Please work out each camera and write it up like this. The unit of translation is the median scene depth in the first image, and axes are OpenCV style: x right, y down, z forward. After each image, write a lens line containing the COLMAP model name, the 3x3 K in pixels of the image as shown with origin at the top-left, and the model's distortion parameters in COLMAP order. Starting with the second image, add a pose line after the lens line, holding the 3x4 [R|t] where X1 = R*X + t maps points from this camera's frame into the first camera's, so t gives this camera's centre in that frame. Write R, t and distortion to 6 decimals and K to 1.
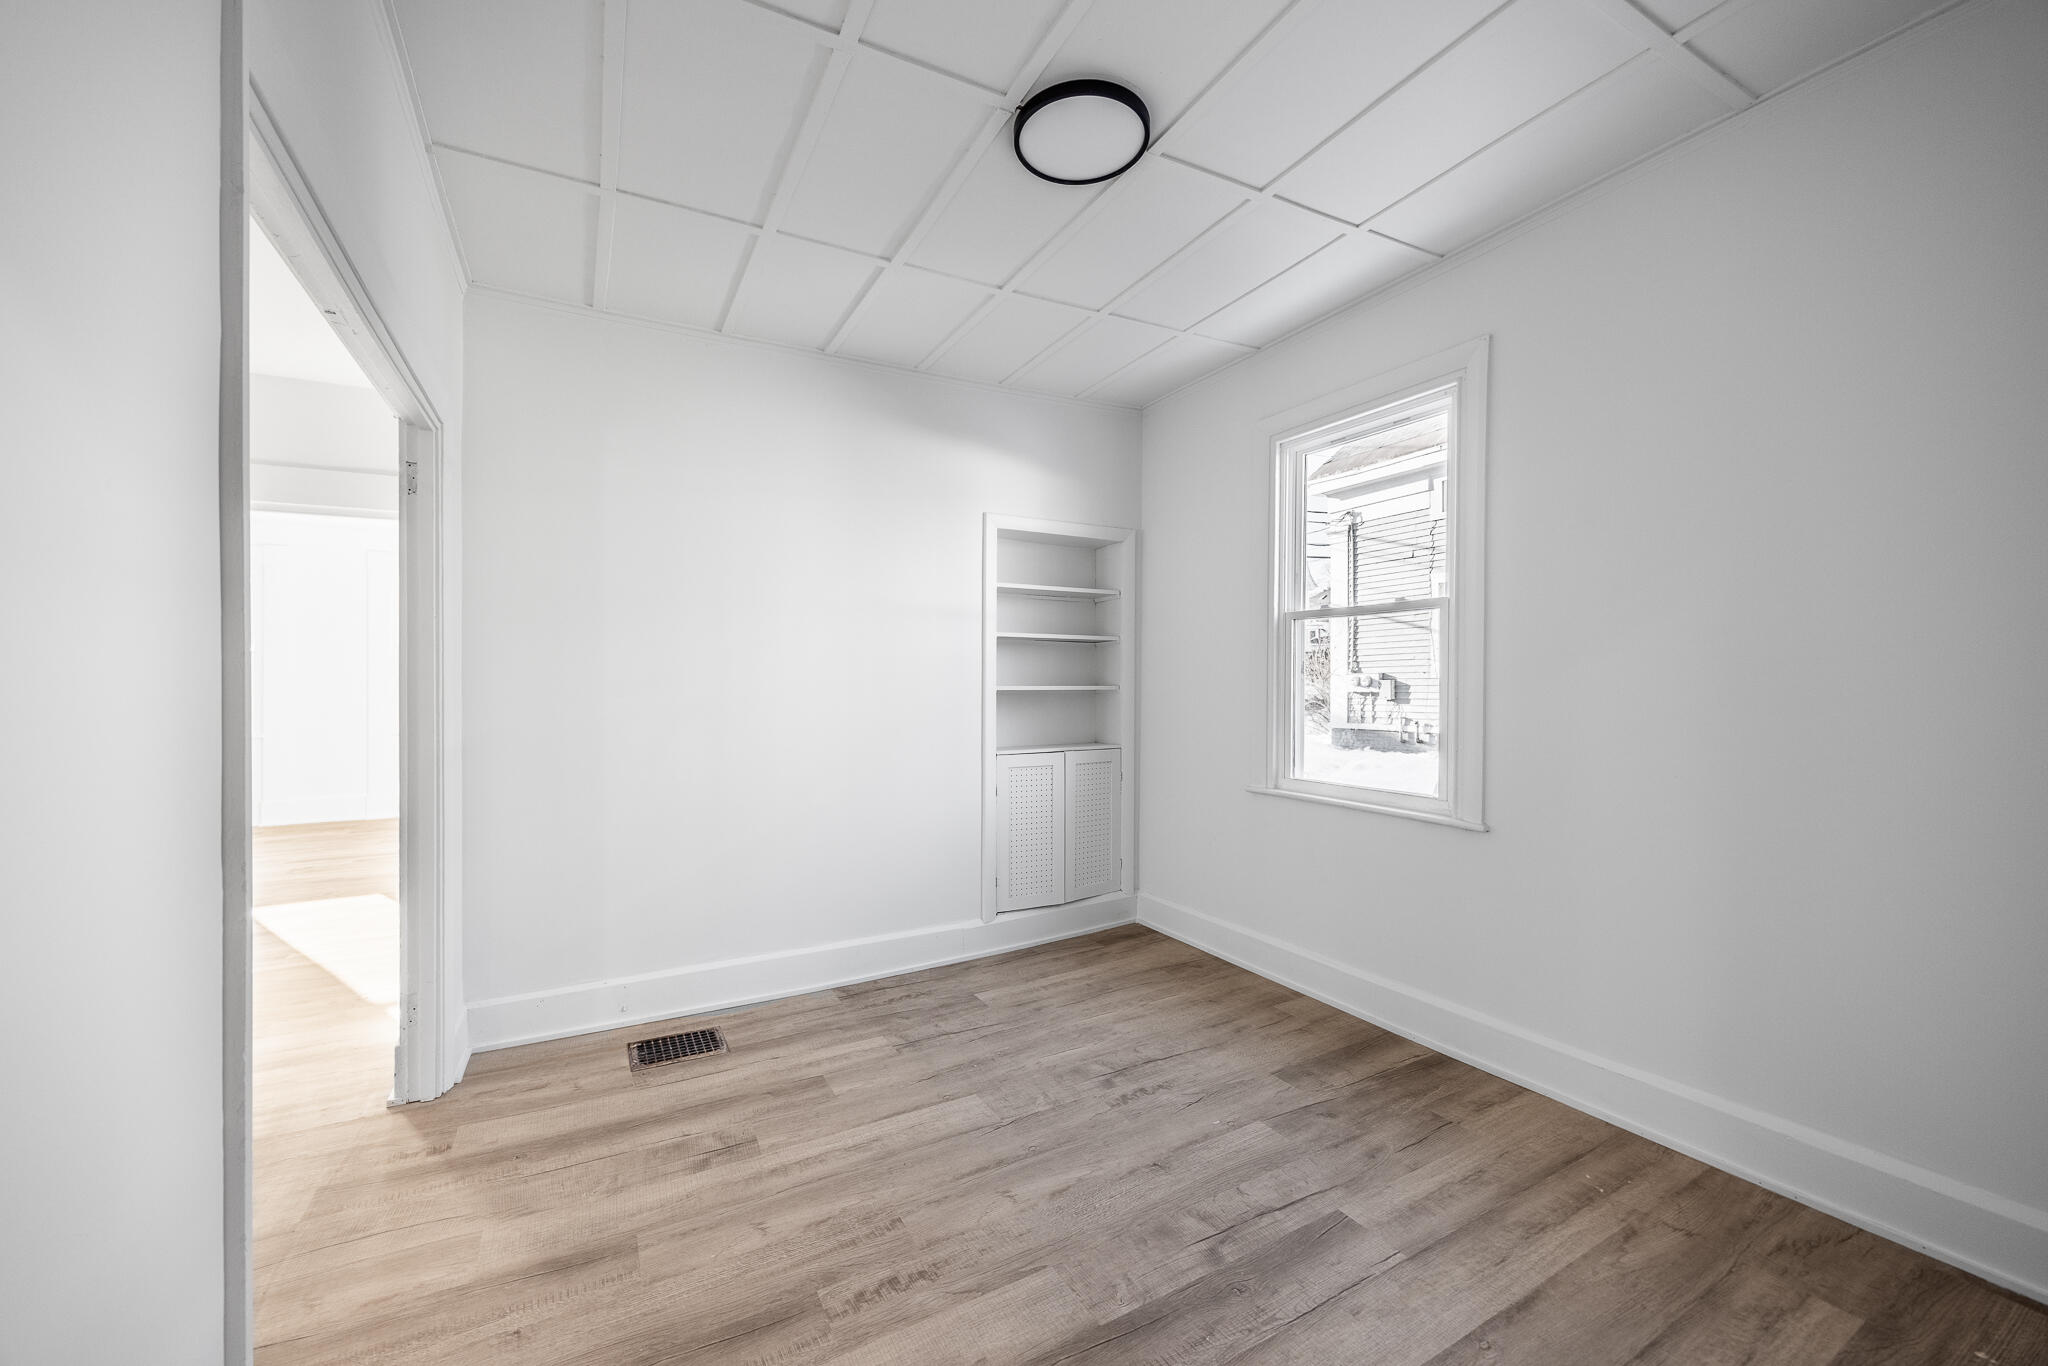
lens RADIAL K [[795.4, 0, 1042.1], [0, 795.4, 689.4], [0, 0, 1]] dist [-0.003672, 0.001285]
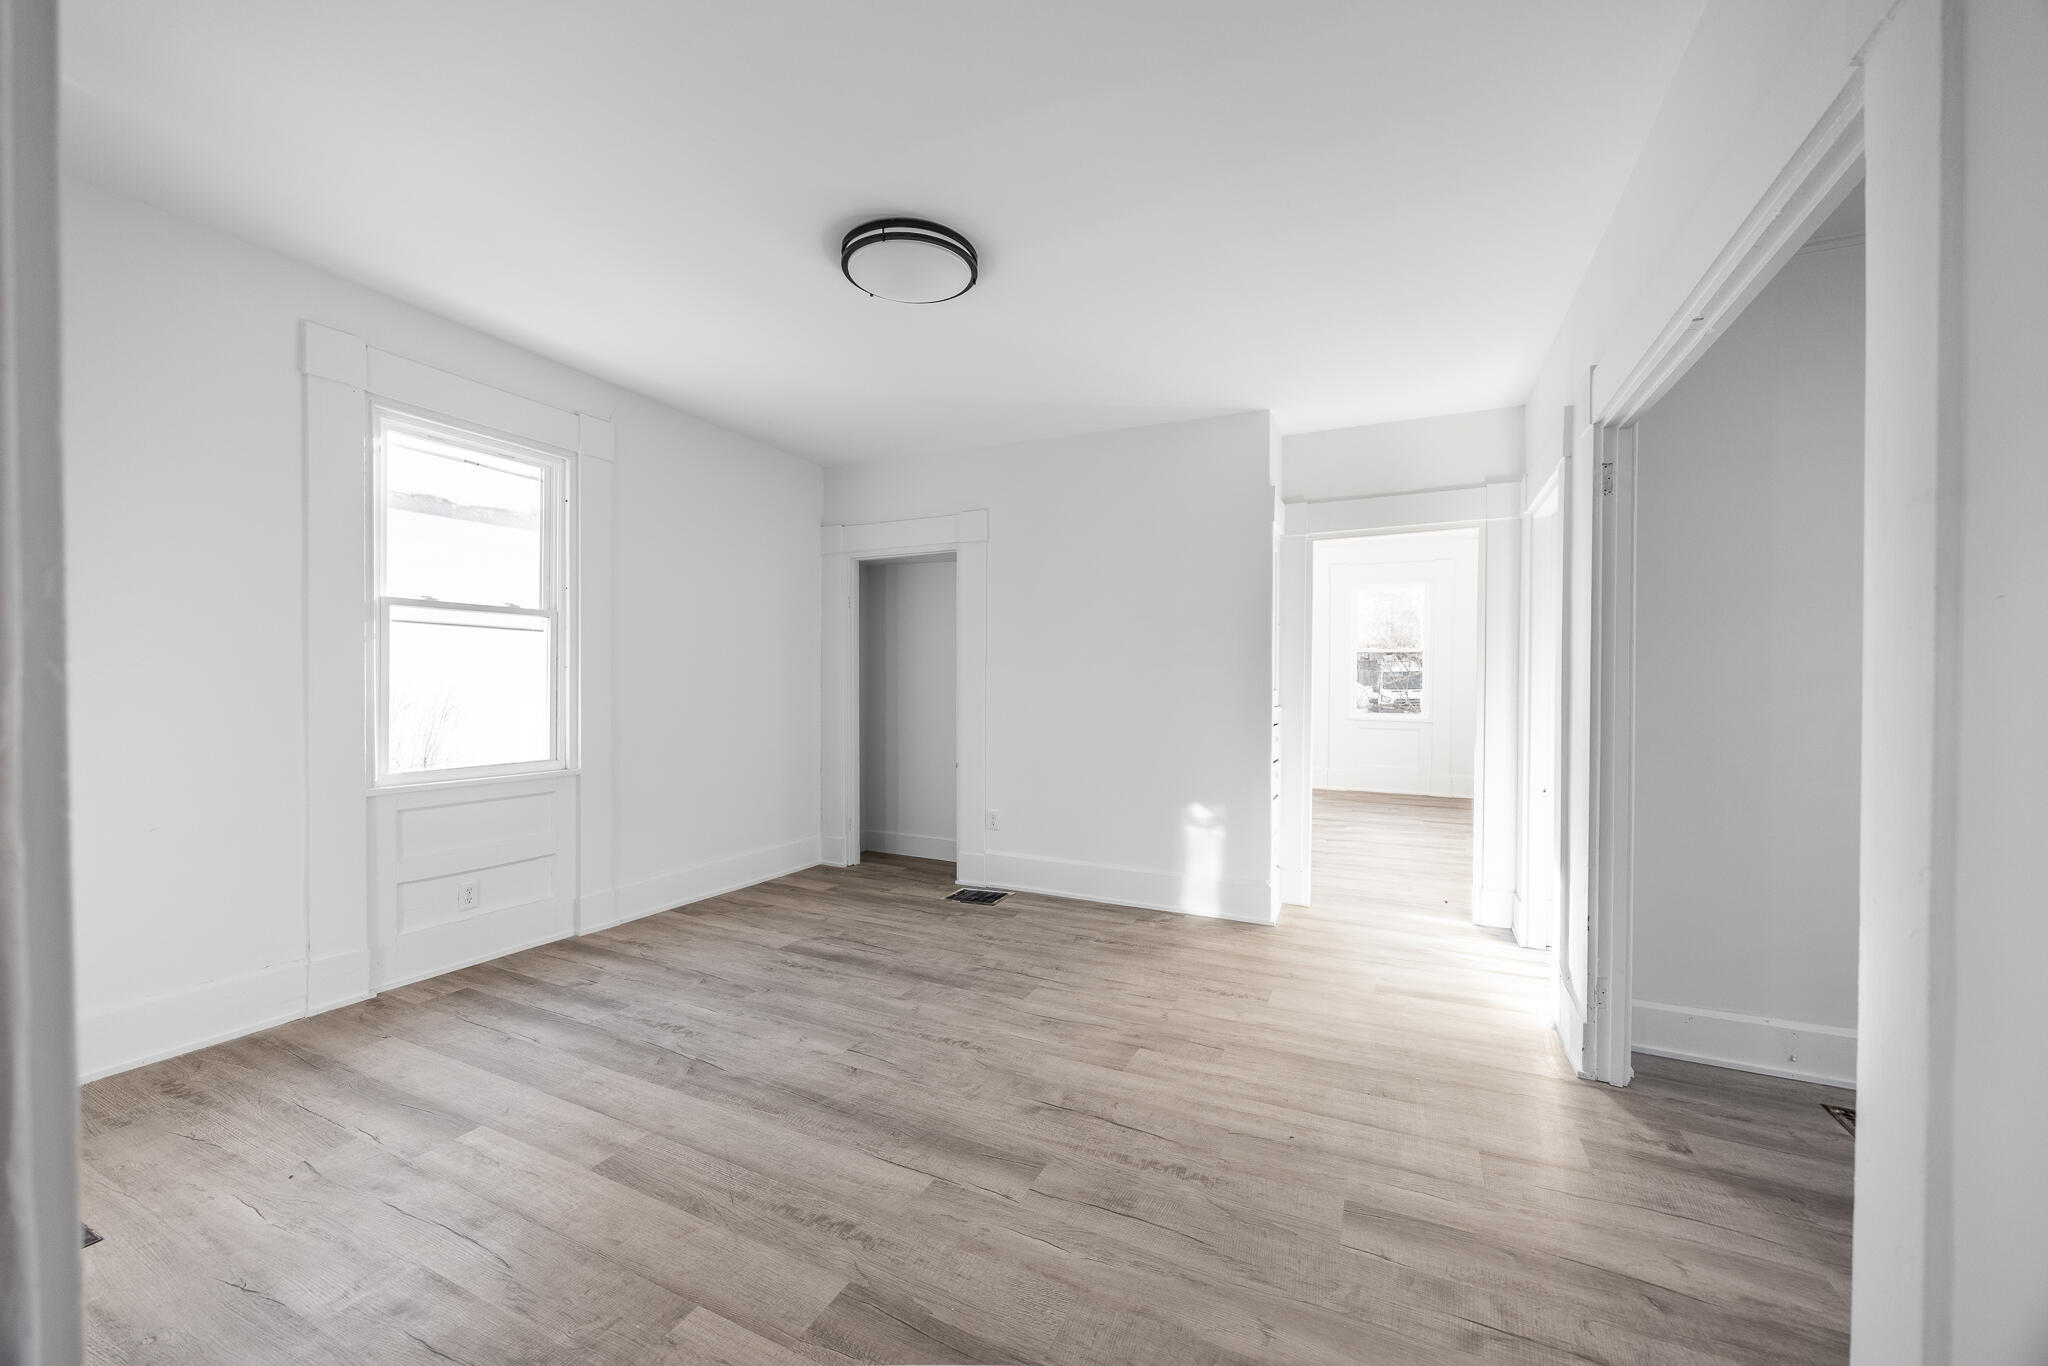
lens RADIAL K [[795.4, 0, 1035.1], [0, 795.4, 692.5], [0, 0, 1]] dist [-0.003672, 0.001285]
pose [[0.584009, 0.021401, -0.811465, -0.249926], [-0.015181, 0.999766, 0.015441, 0.004066], [0.811605, 0.003301, 0.584197, -0.133333]]
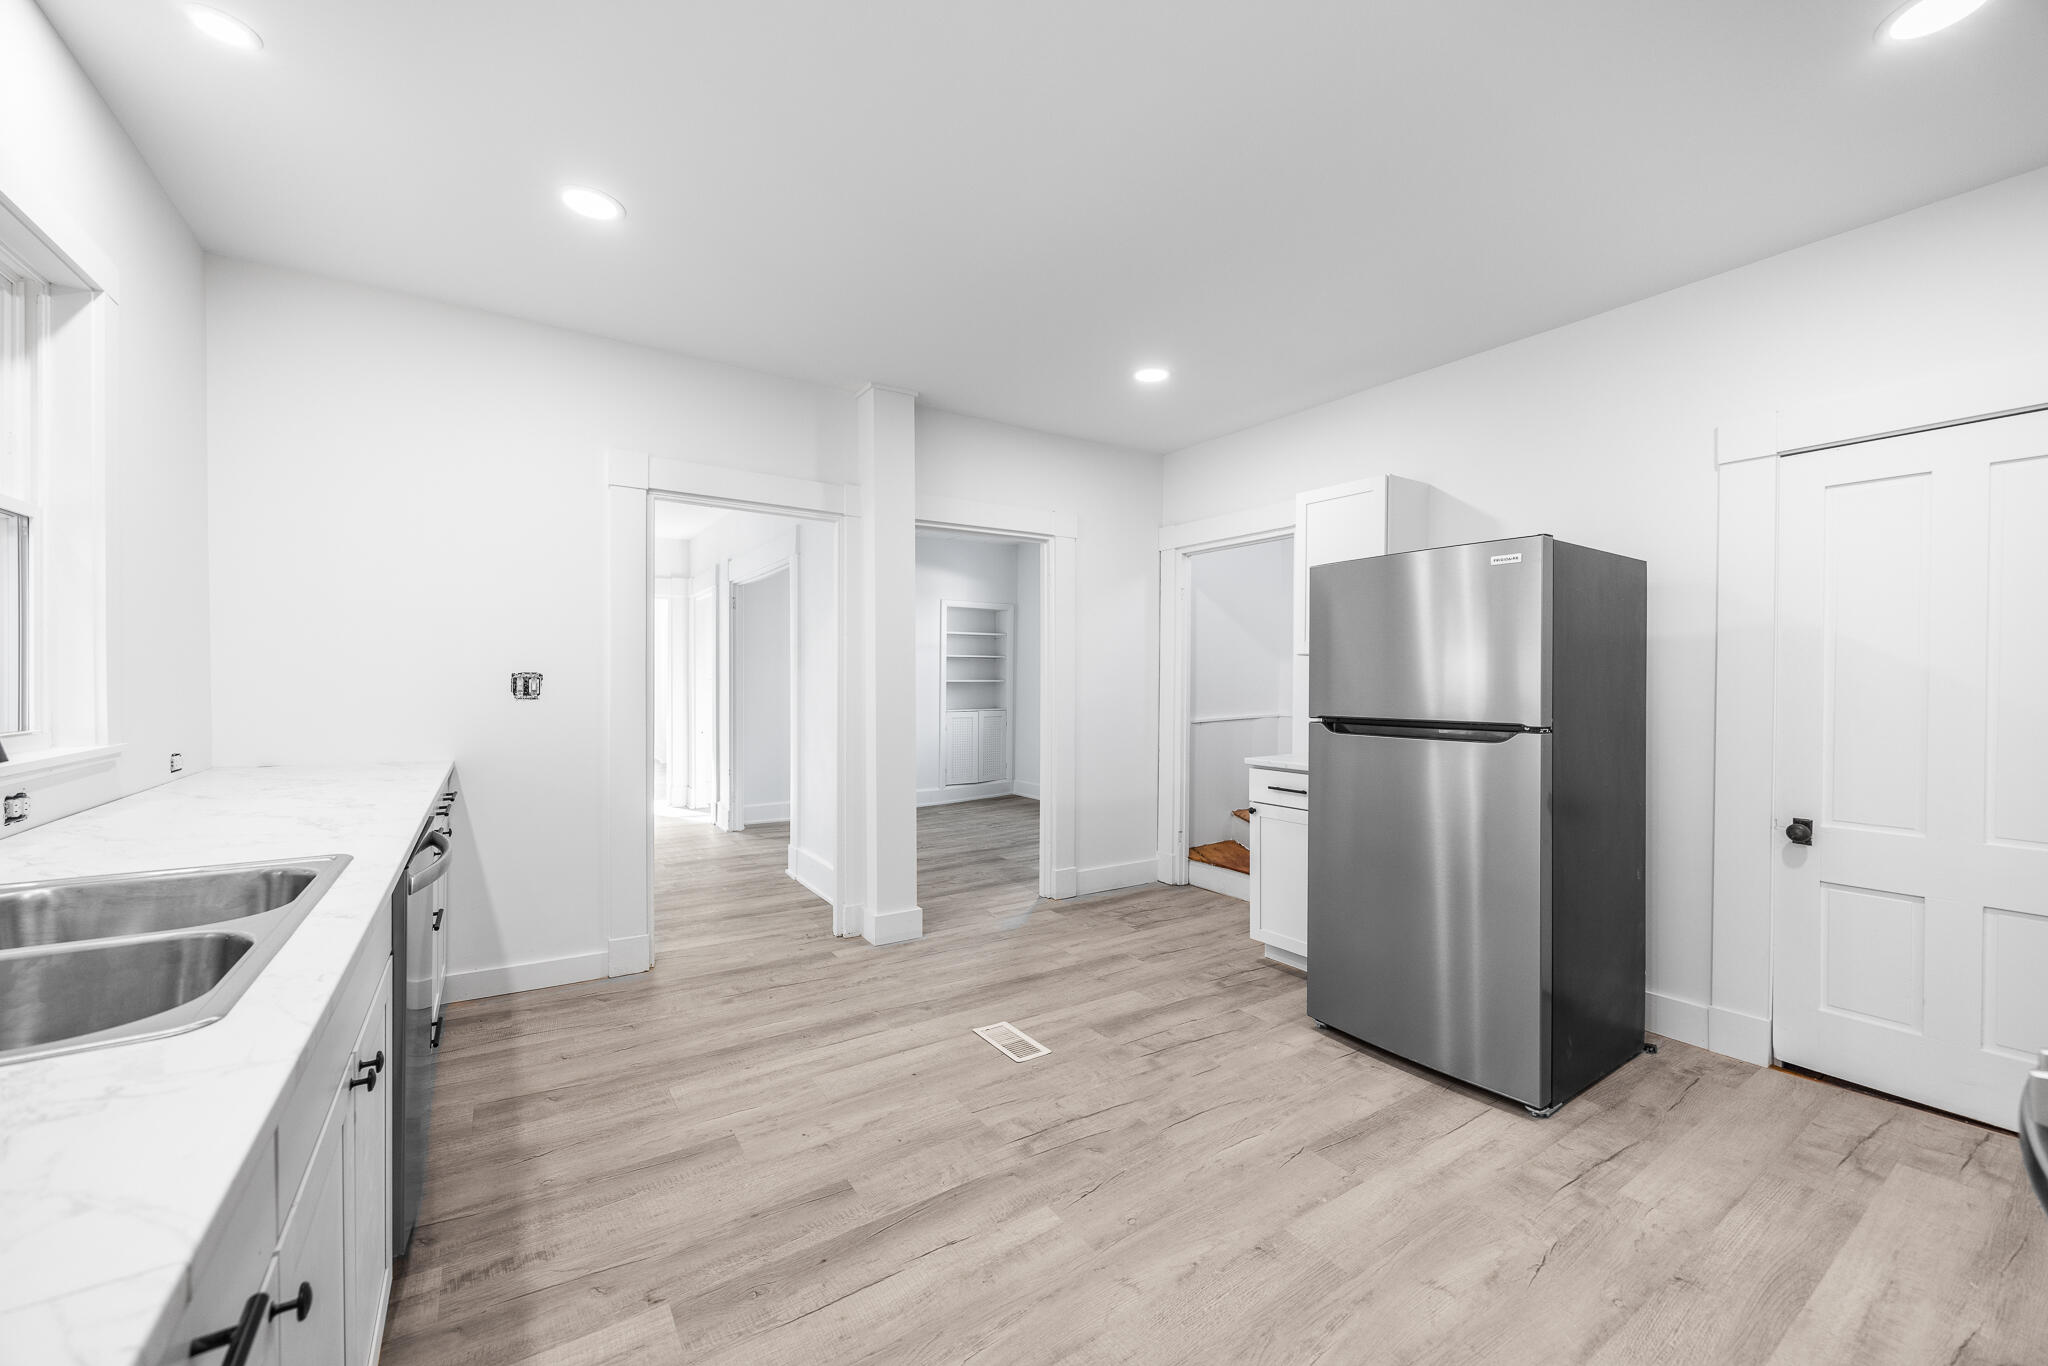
lens RADIAL K [[795.4, 0, 1037.1], [0, 795.4, 676.8], [0, 0, 1]] dist [-0.003672, 0.001285]
pose [[0.996785, 0.003381, 0.080050, 0.014202], [-0.002521, 0.999938, -0.010847, 0.010326], [-0.080081, 0.010610, 0.996732, -1.149244]]
